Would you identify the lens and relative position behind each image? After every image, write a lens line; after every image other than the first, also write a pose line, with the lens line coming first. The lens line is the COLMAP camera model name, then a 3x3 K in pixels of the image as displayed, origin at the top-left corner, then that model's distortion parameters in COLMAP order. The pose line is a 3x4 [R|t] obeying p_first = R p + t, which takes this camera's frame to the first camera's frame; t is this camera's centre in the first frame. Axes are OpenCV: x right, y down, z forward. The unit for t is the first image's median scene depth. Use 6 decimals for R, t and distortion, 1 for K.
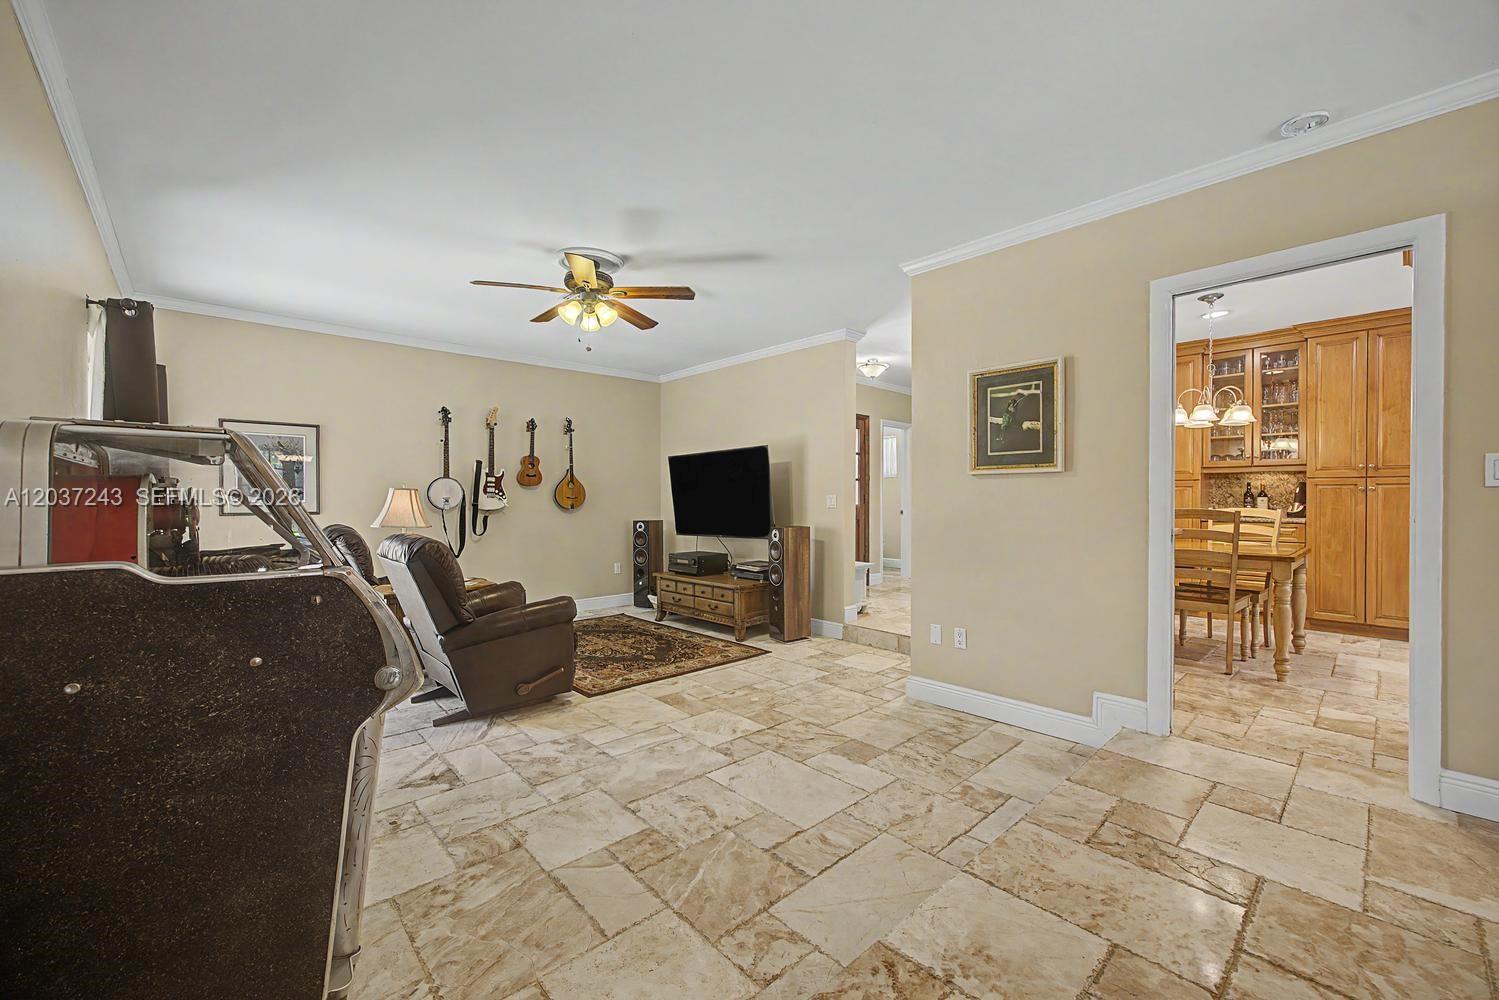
lens RADIAL K [[579.8, 0, 750.6], [0, 579.8, 496.3], [0, 0, 1]] dist [-0.029531, 0.011945]
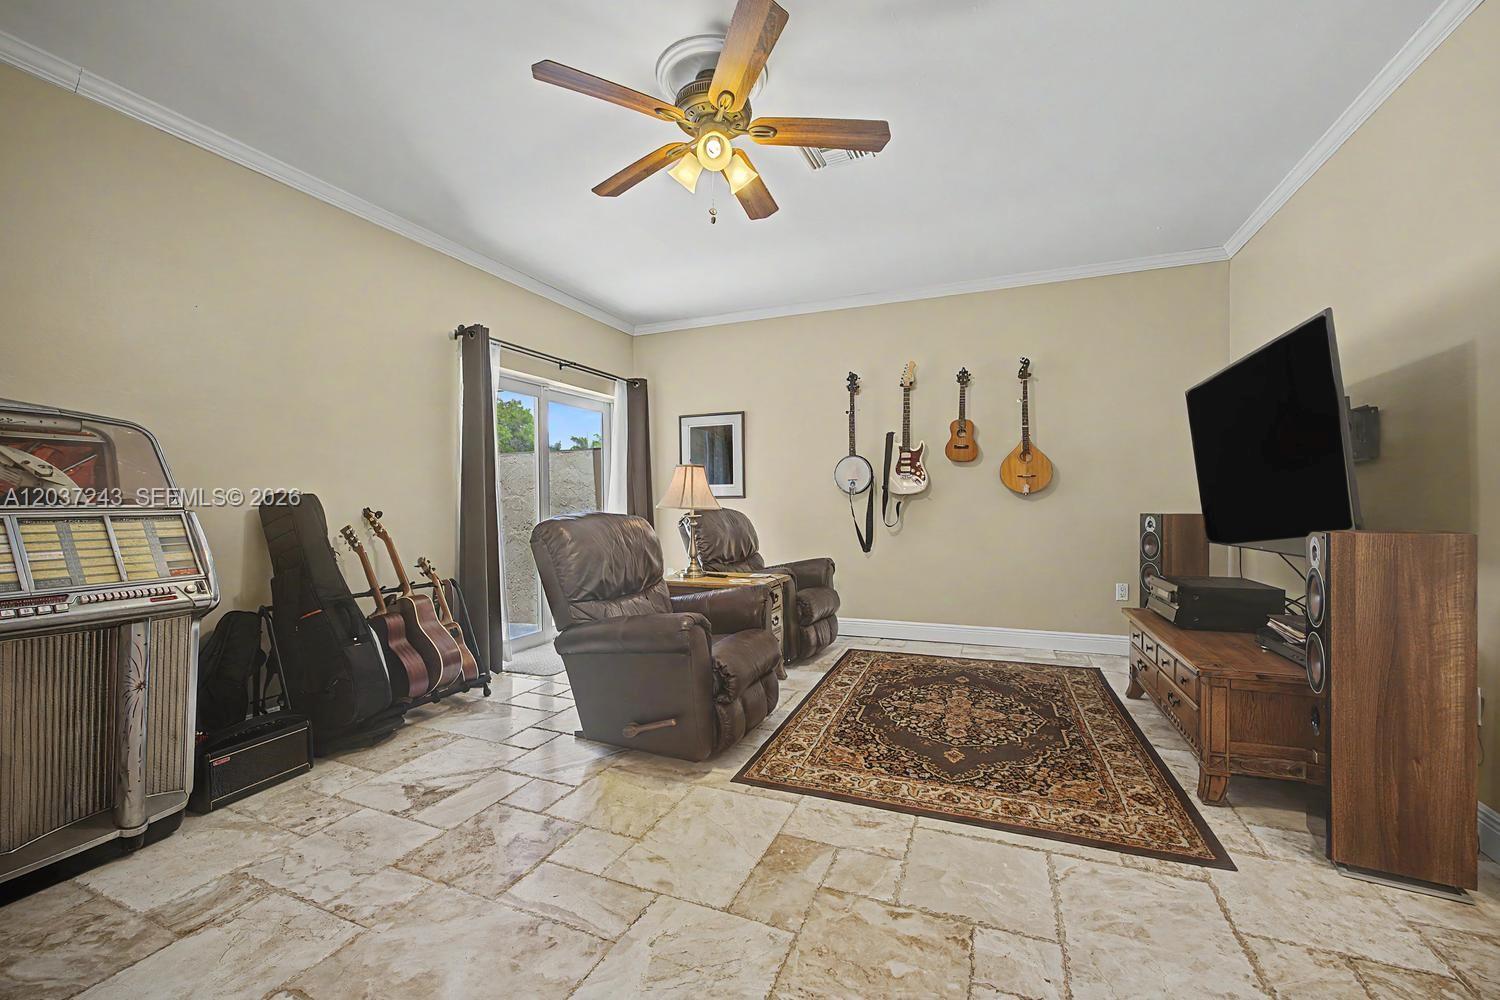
lens RADIAL K [[602.6, 0, 750.0], [0, 602.6, 500.0], [0, 0, 1]] dist [-0.027587, 0.008912]
pose [[0.433909, -0.002718, -0.900953, 0.212203], [0.007516, 0.999972, 0.000603, 0.032607], [0.900926, -0.007033, 0.433917, 0.509269]]
